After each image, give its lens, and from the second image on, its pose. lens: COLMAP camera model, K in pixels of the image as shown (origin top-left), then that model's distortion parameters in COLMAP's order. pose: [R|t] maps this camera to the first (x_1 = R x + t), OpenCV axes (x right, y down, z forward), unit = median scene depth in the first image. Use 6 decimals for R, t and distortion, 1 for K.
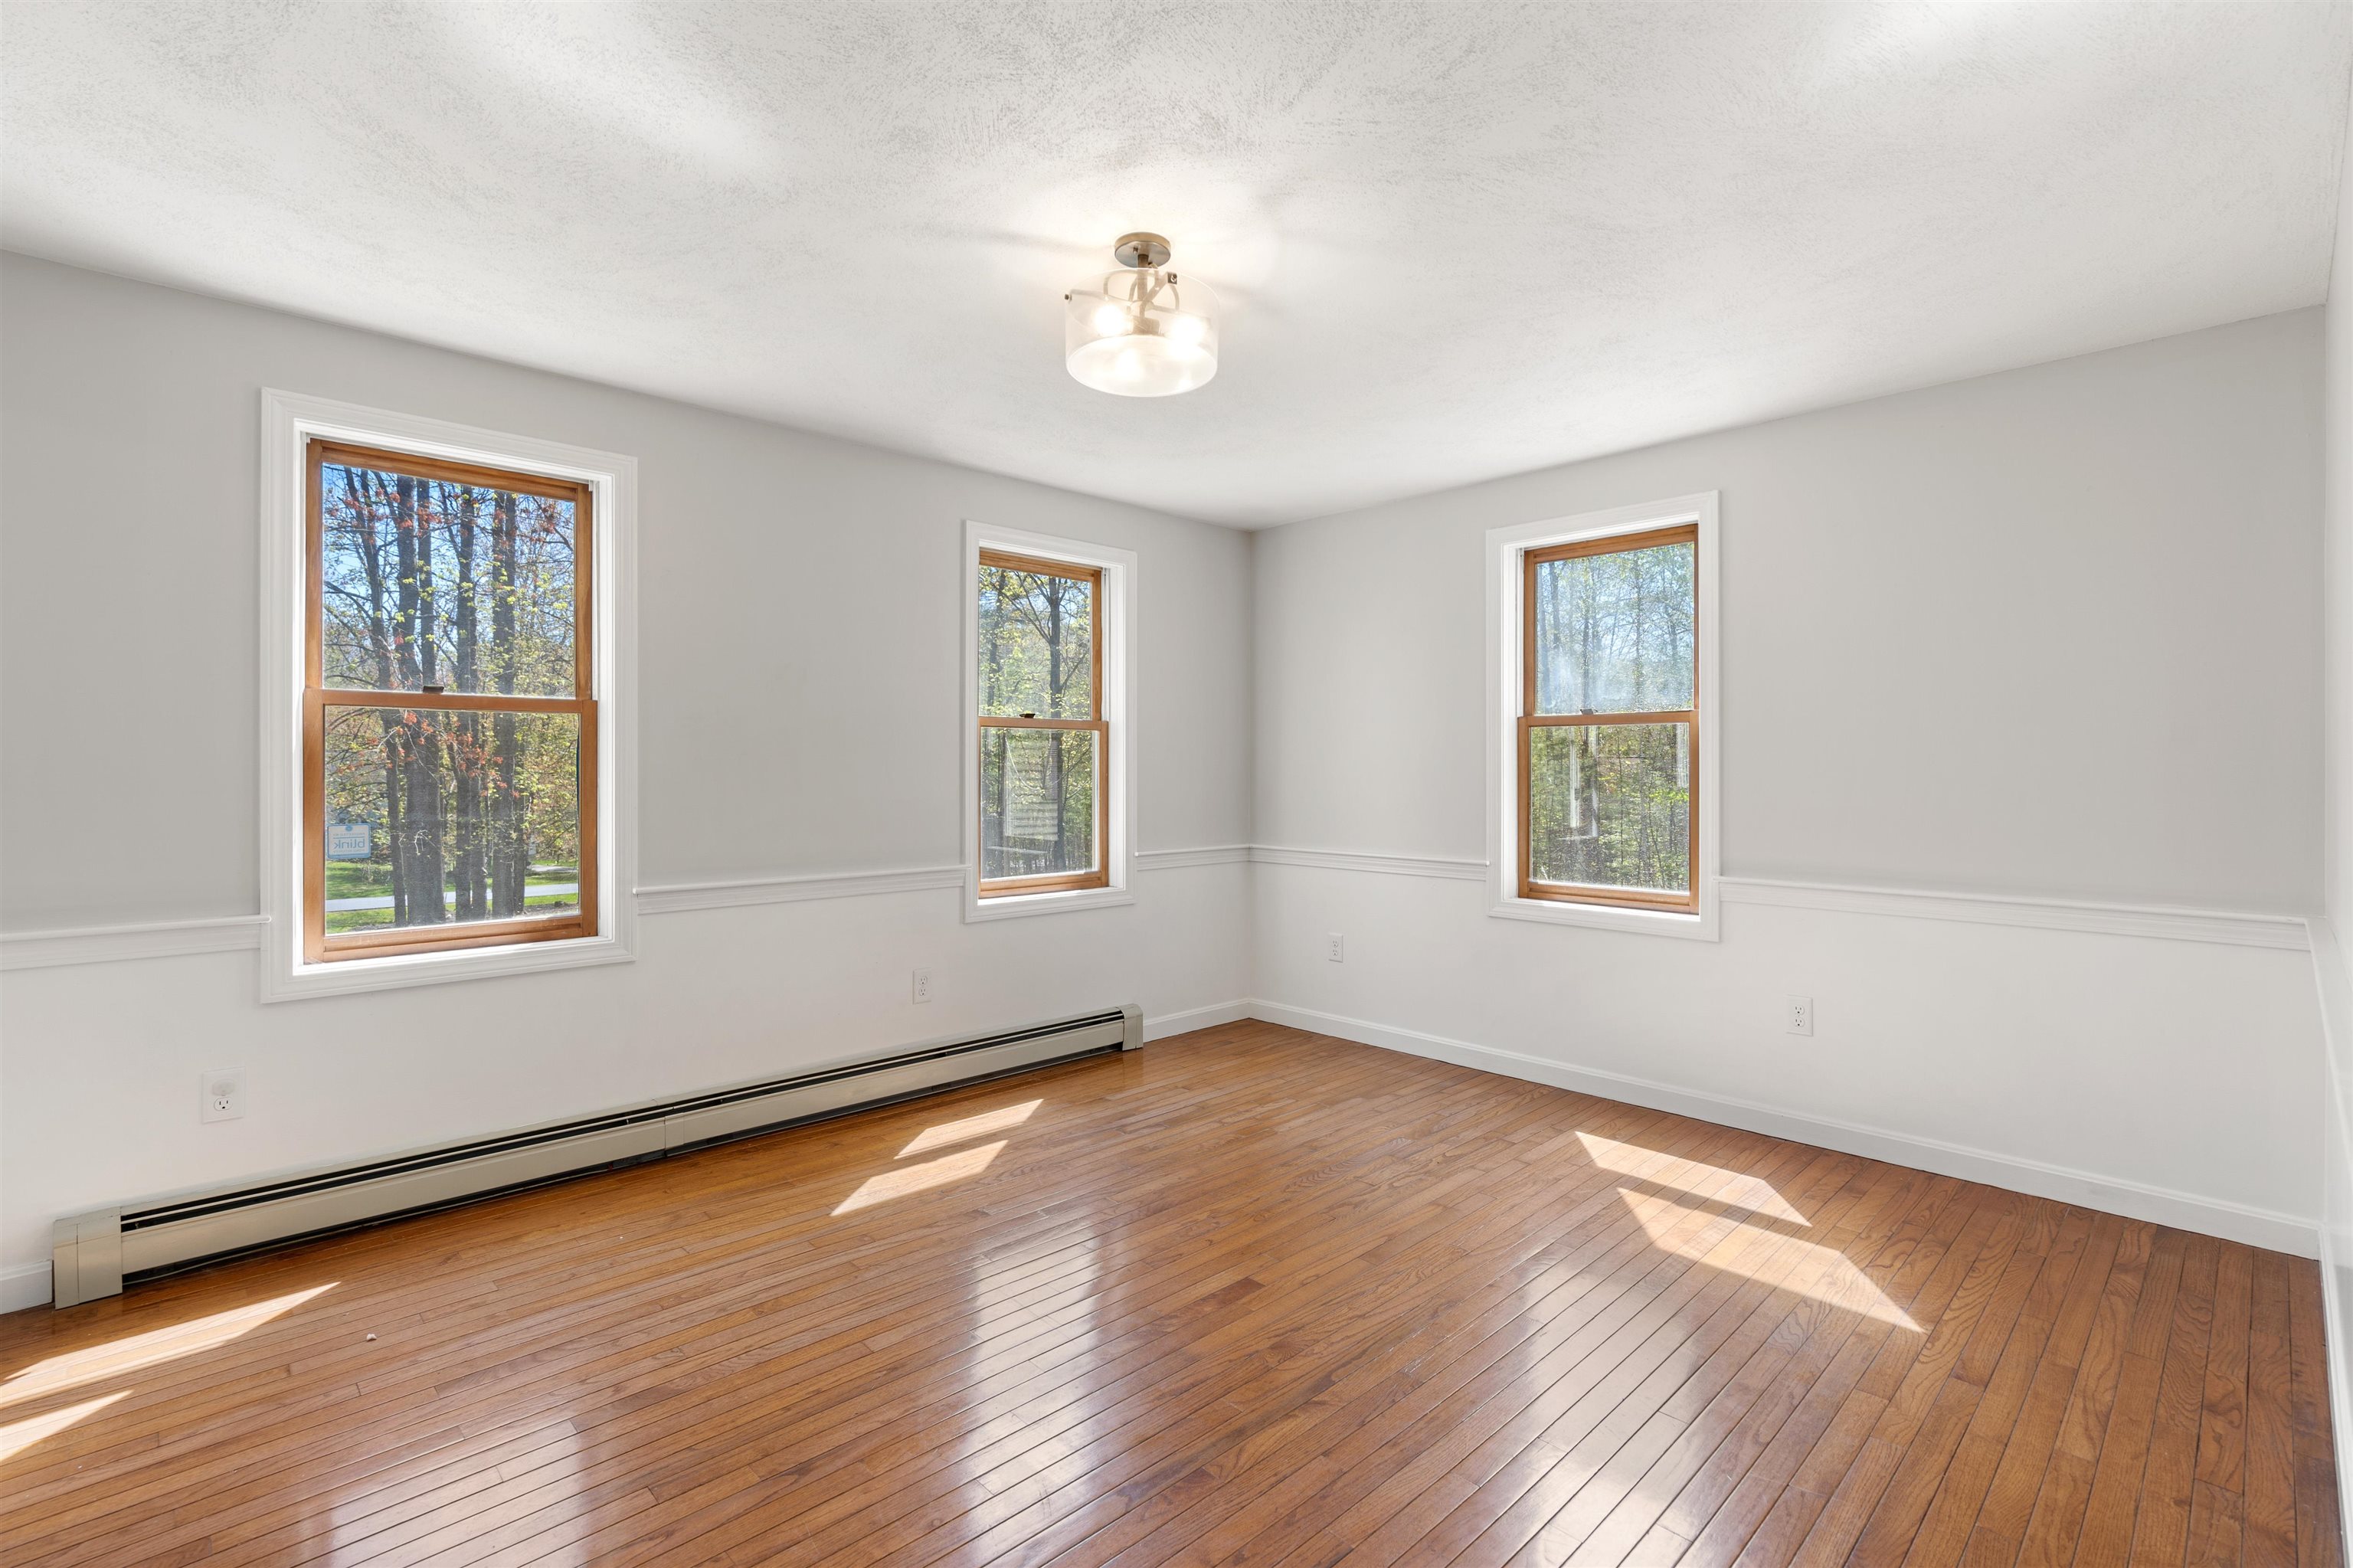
lens RADIAL K [[1064.2, 0, 1171.9], [0, 1064.2, 786.0], [0, 0, 1]] dist [-0.001518, 0.000914]
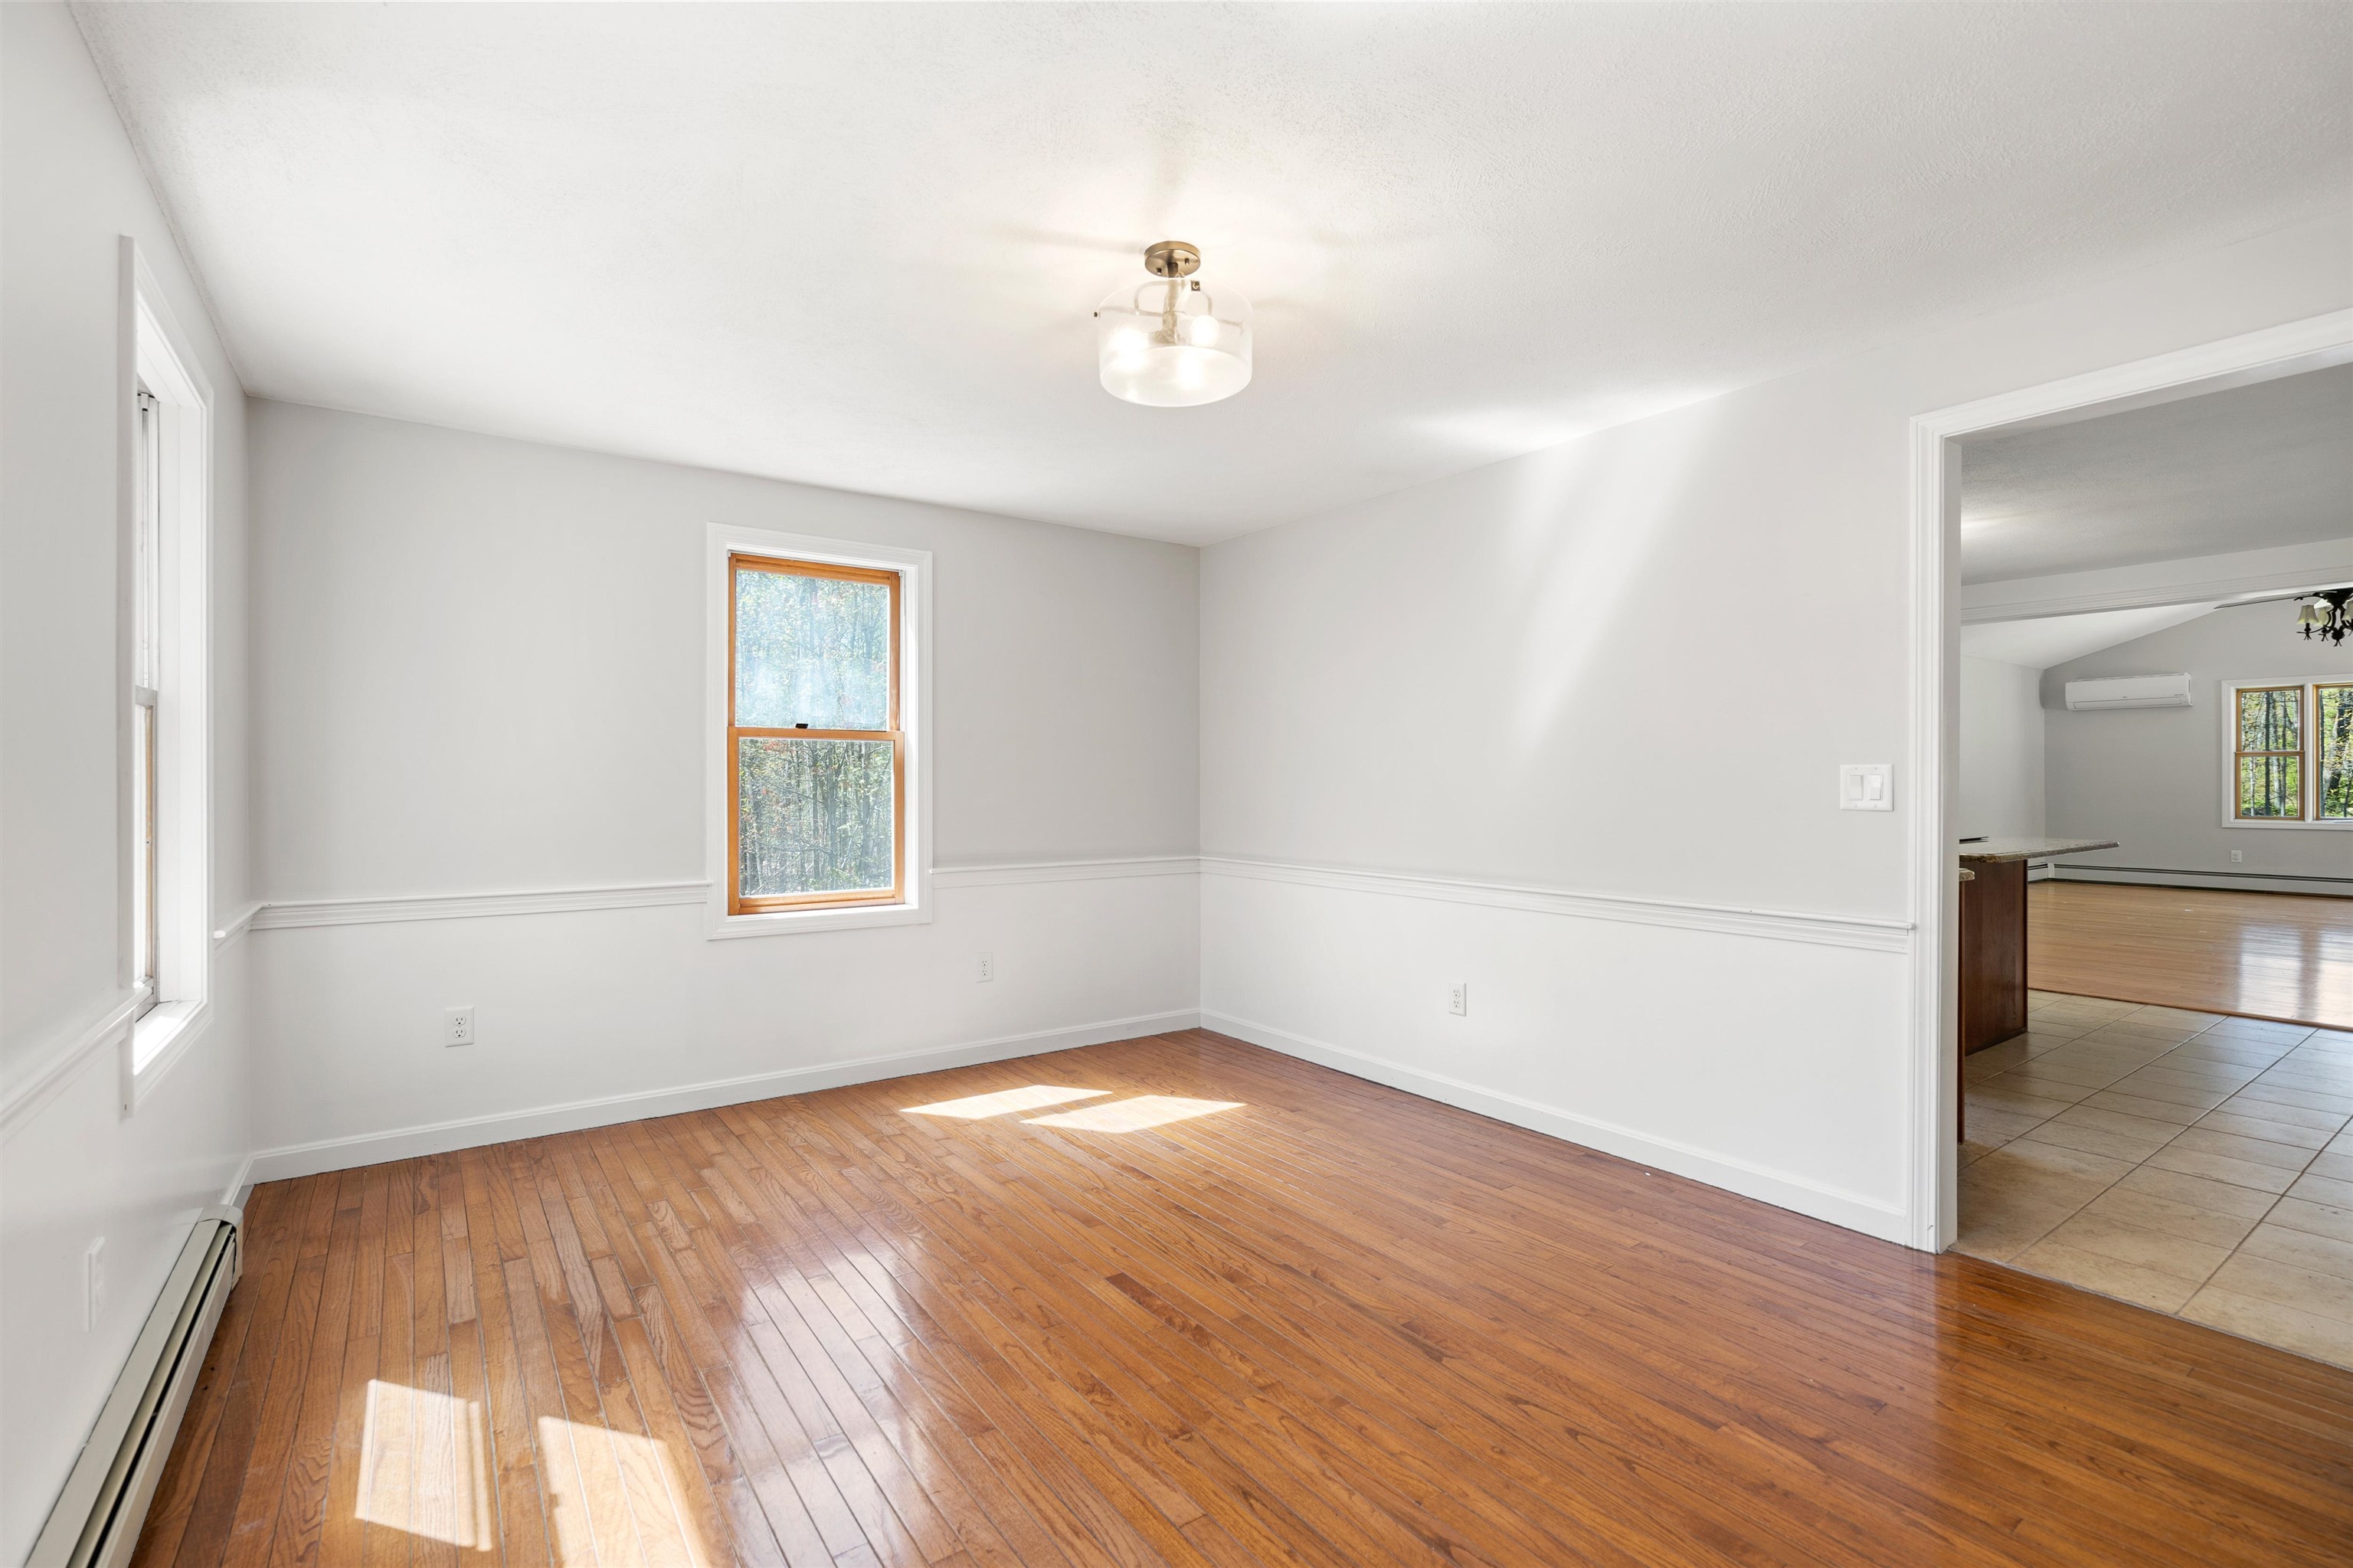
lens RADIAL K [[1064.2, 0, 1161.3], [0, 1064.2, 787.7], [0, 0, 1]] dist [-0.001518, 0.000914]
pose [[0.150526, -0.004111, 0.988597, -0.629541], [0.018363, 0.999830, 0.001361, -0.004116], [-0.988435, 0.017949, 0.150576, 0.535737]]
